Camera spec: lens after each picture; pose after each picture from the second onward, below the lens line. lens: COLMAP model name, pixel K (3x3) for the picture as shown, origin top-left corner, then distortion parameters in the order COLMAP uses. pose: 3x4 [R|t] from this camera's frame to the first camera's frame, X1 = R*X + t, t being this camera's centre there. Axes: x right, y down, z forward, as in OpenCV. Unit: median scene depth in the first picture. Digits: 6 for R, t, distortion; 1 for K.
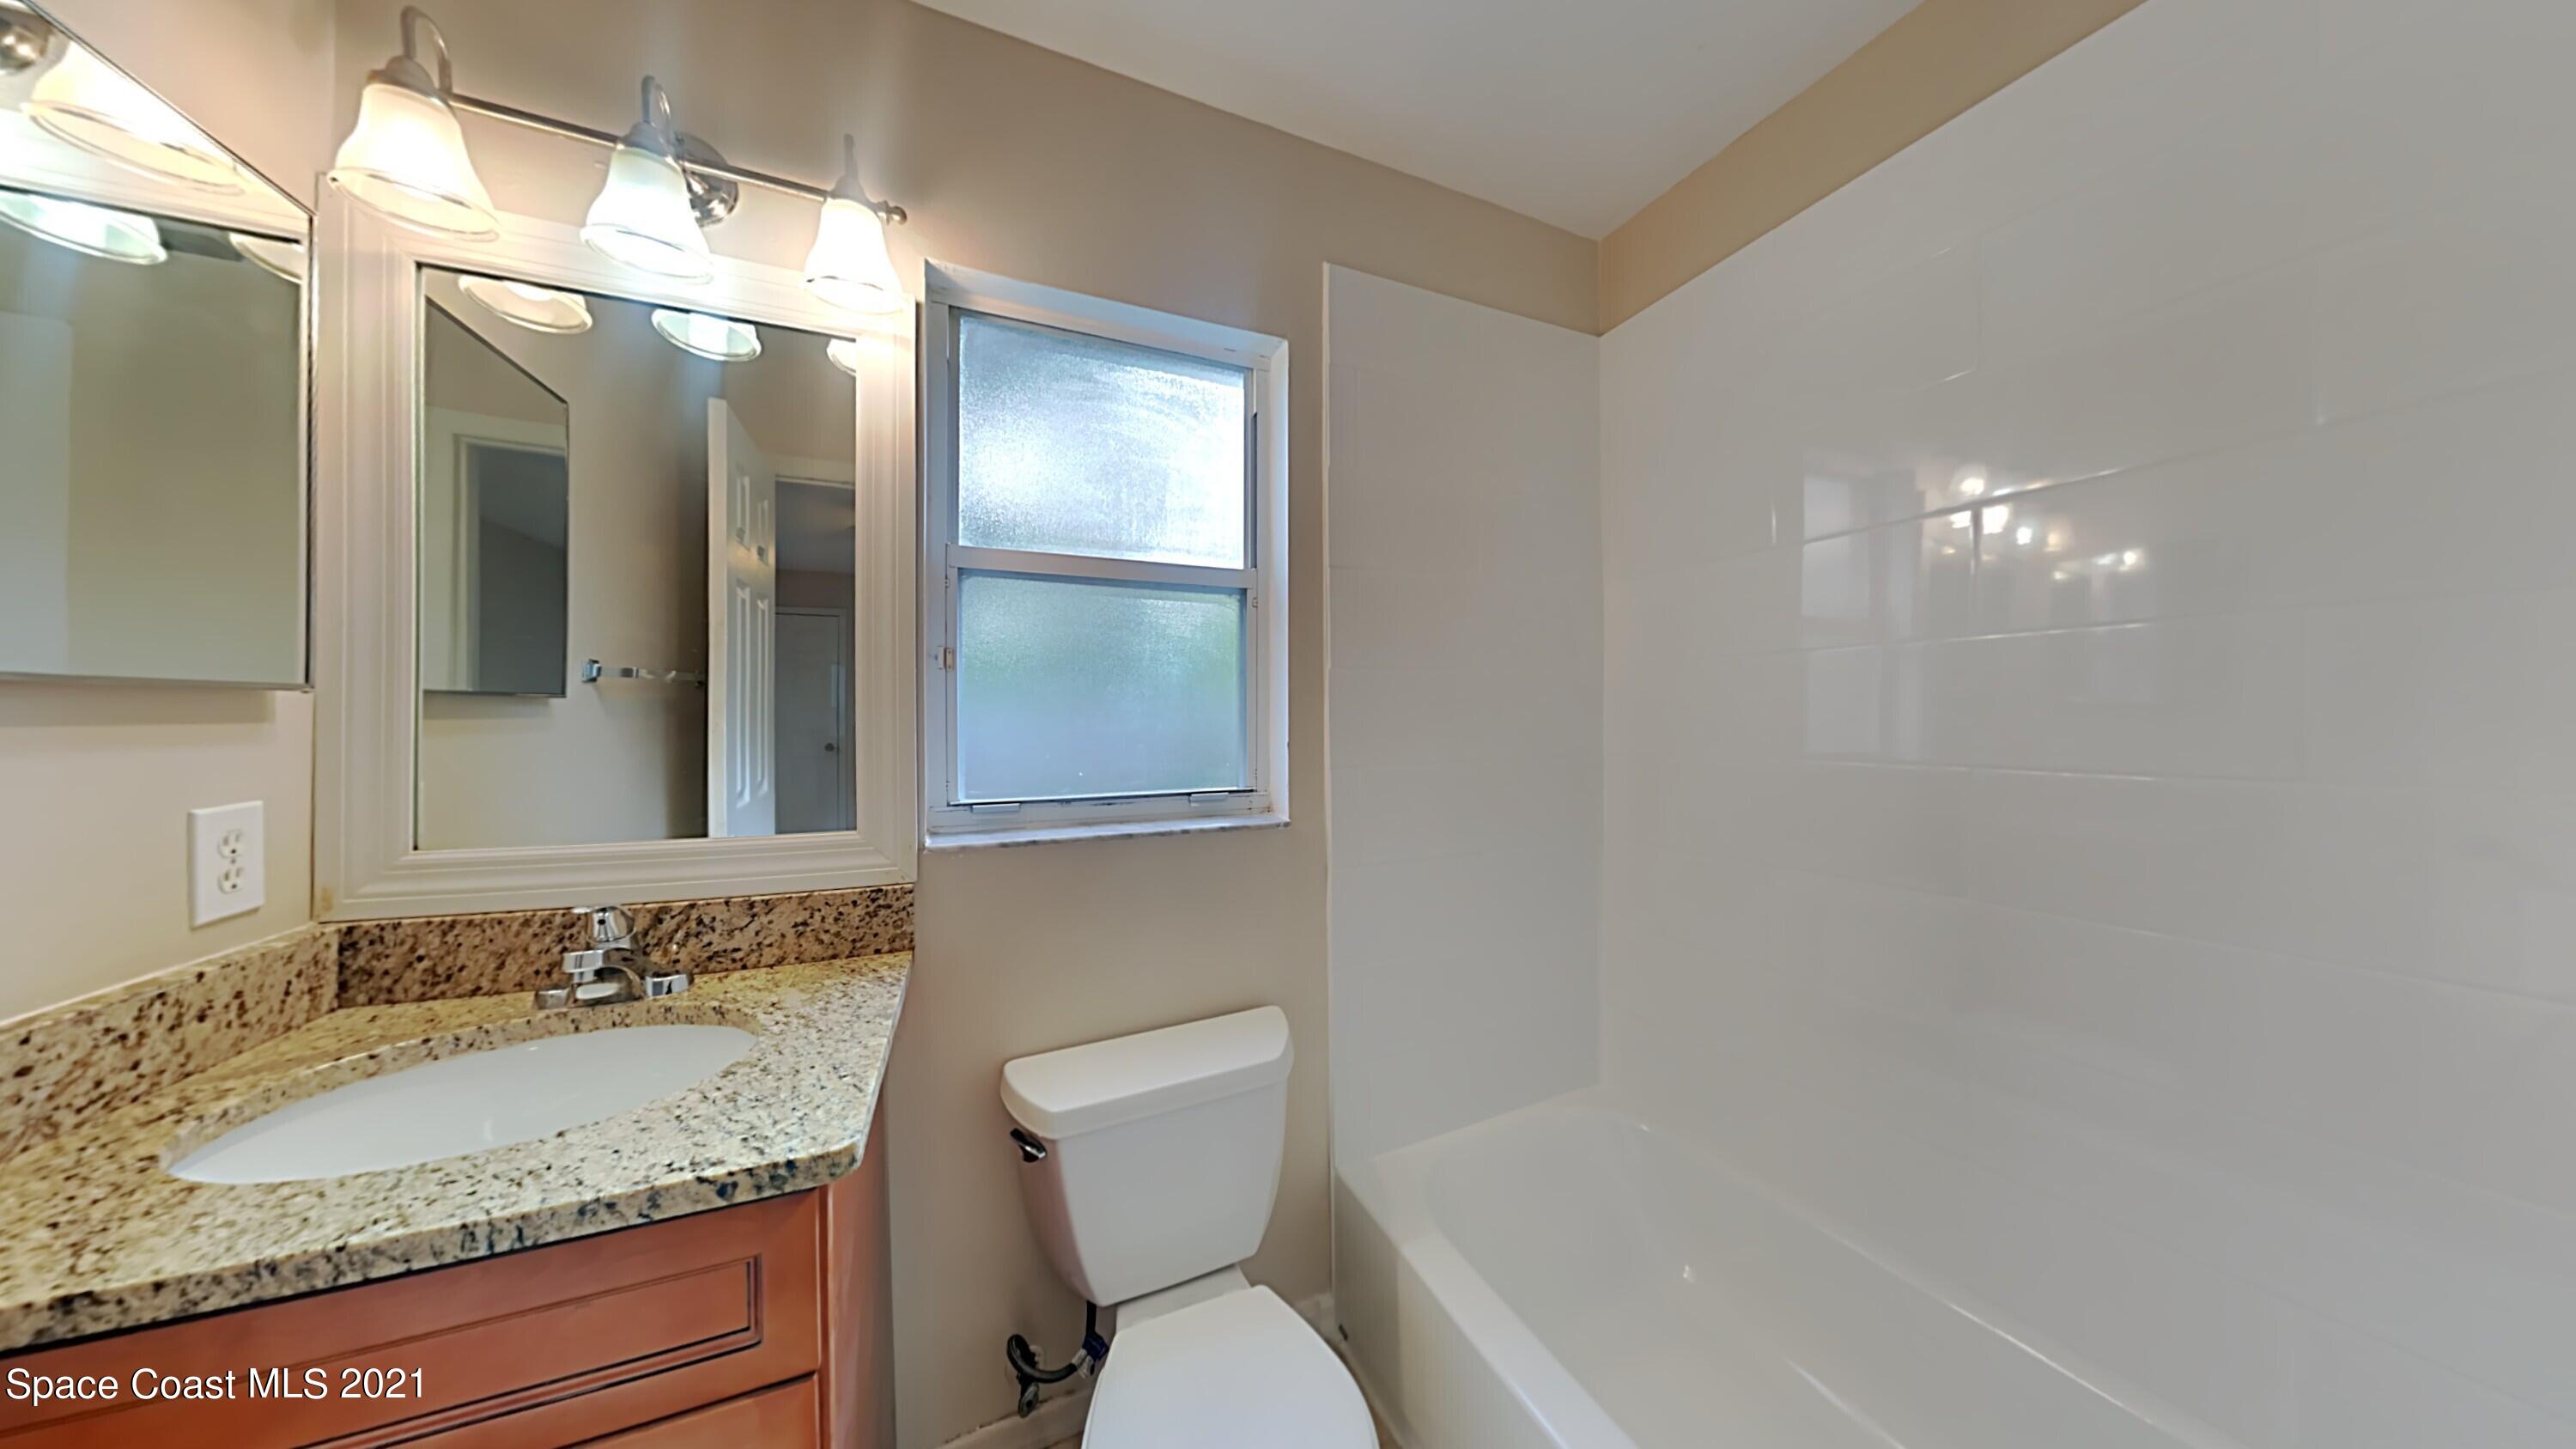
lens RADIAL K [[726.4, 0, 1289.0], [0, 726.4, 724.4], [0, 0, 1]] dist [-0.000273, 0.000058]
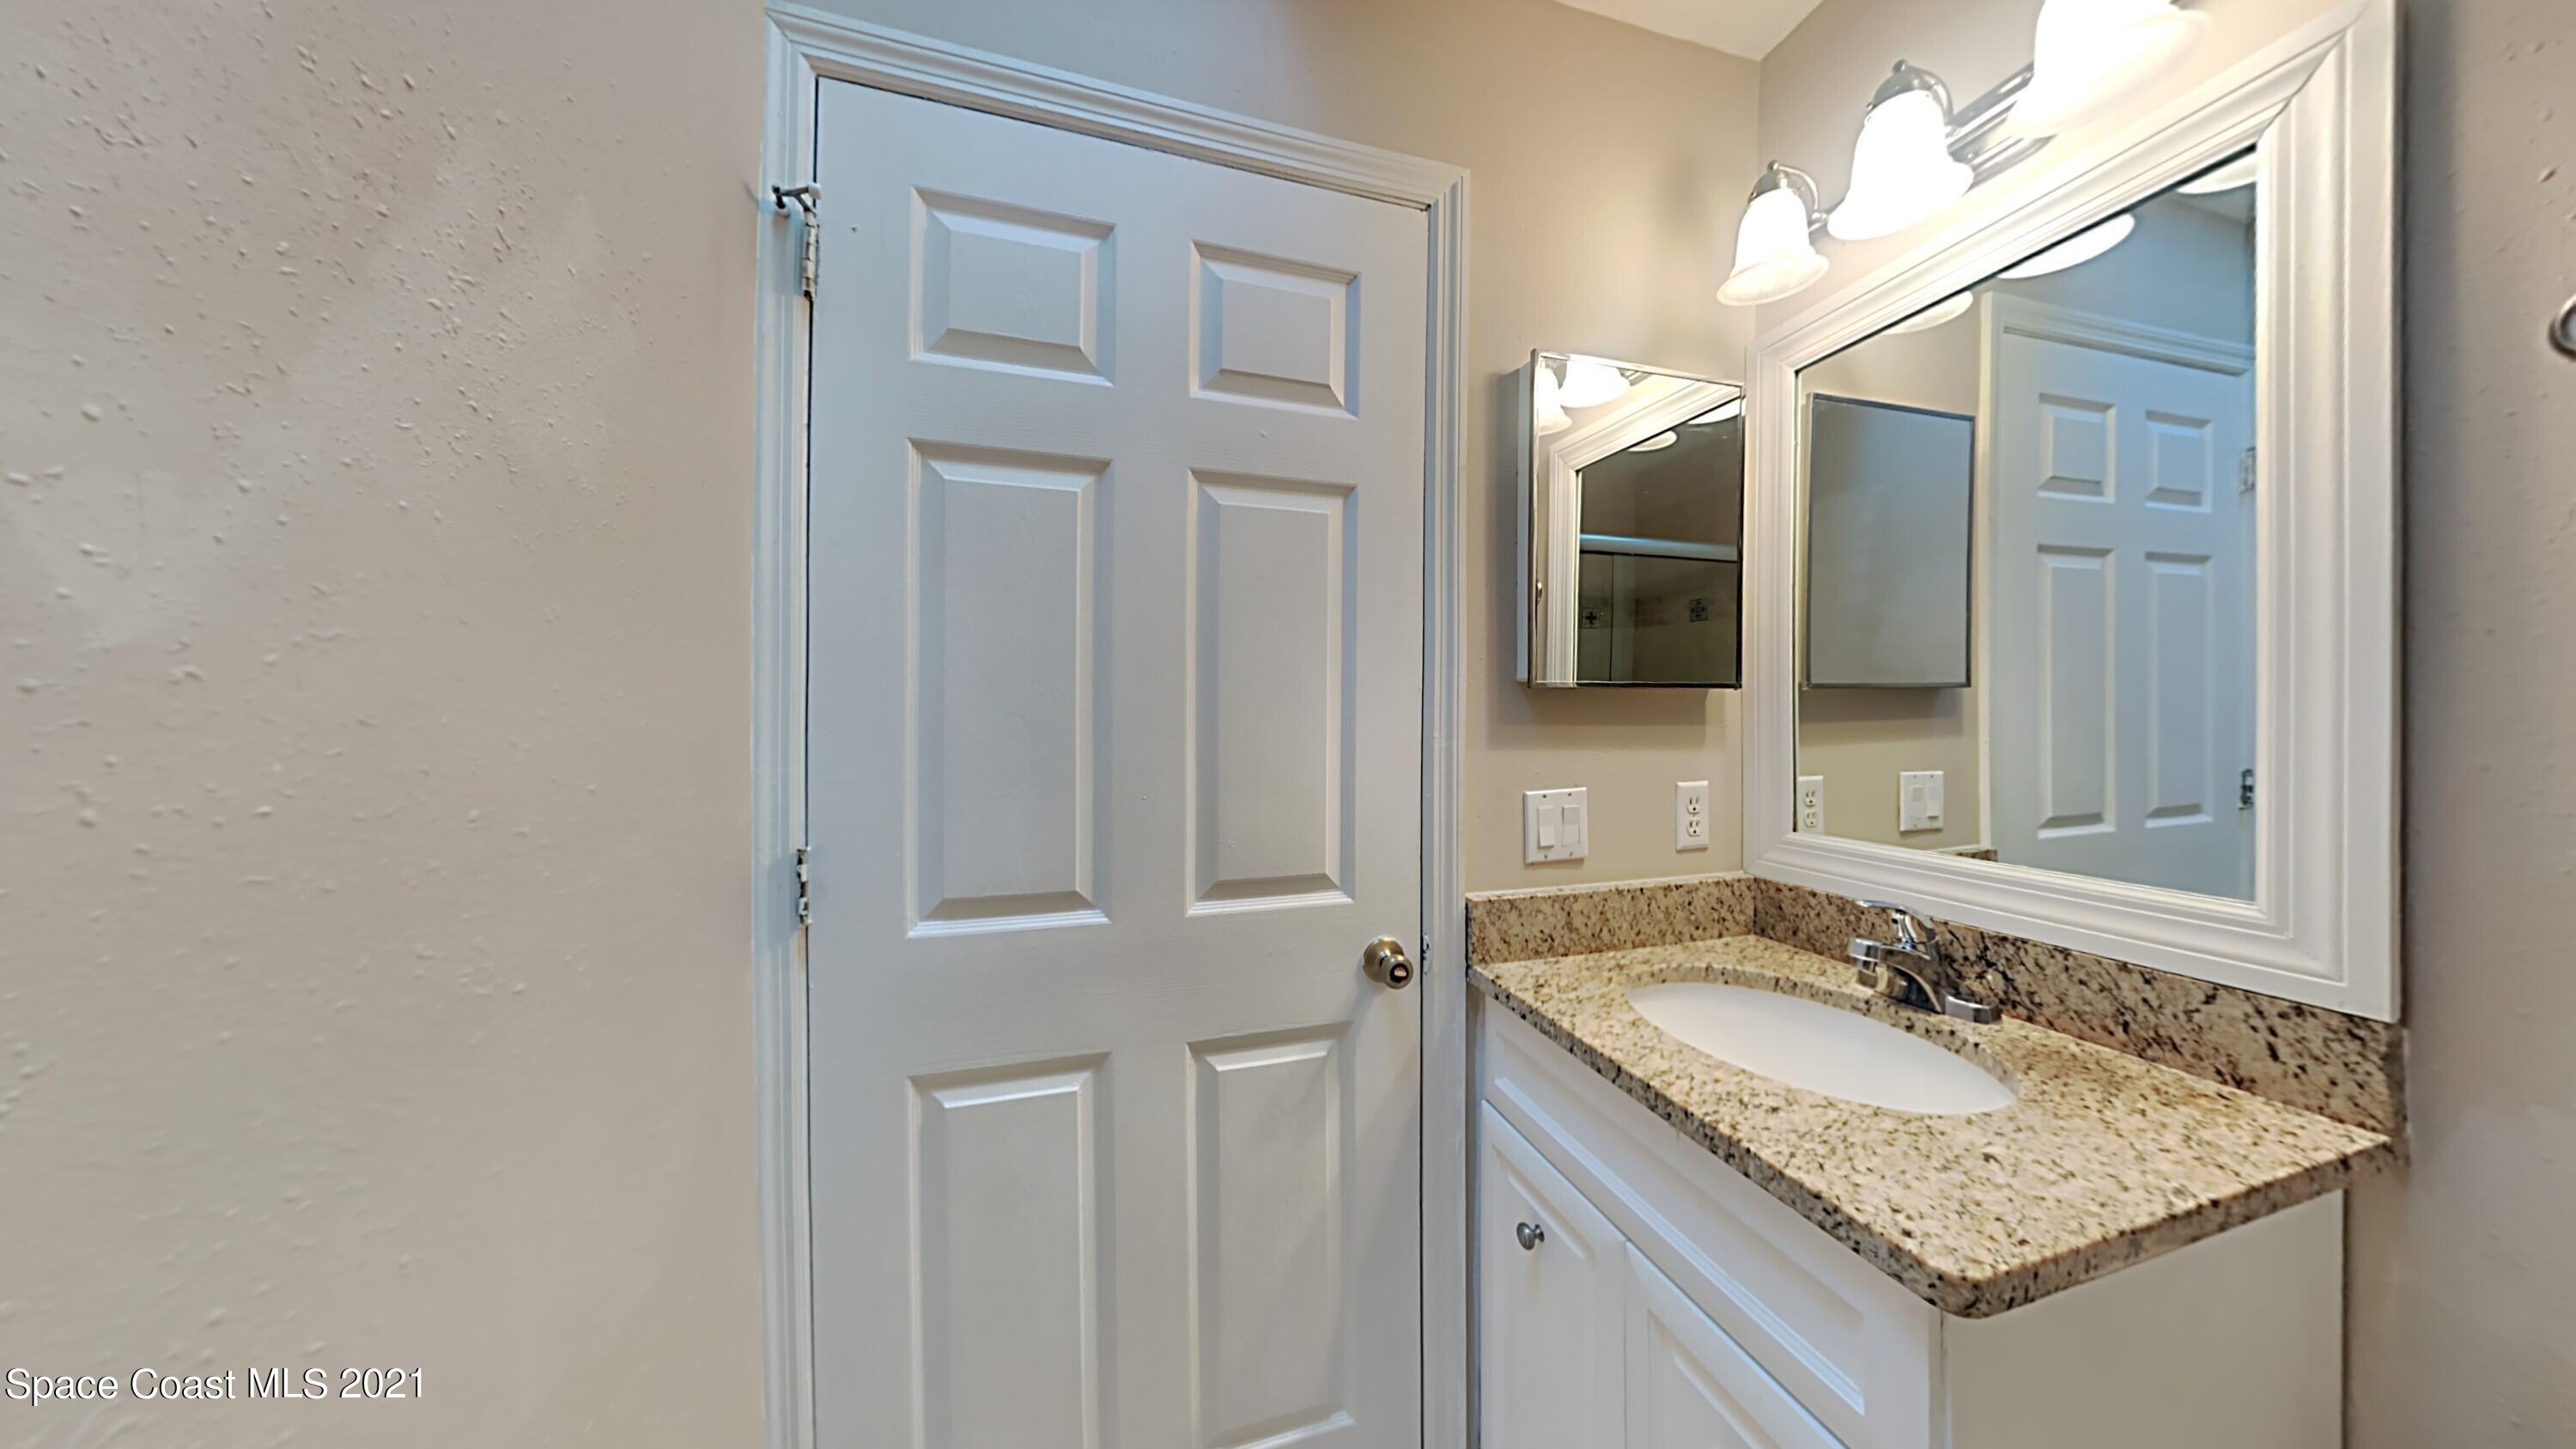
lens RADIAL K [[726.4, 0, 1289.0], [0, 726.4, 724.4], [0, 0, 1]] dist [-0.000273, 0.000058]
pose [[-0.113461, 0.011635, -0.993474, 0.182799], [0.010139, 0.999893, 0.010552, -0.035839], [0.993491, -0.008875, -0.113567, 0.256915]]
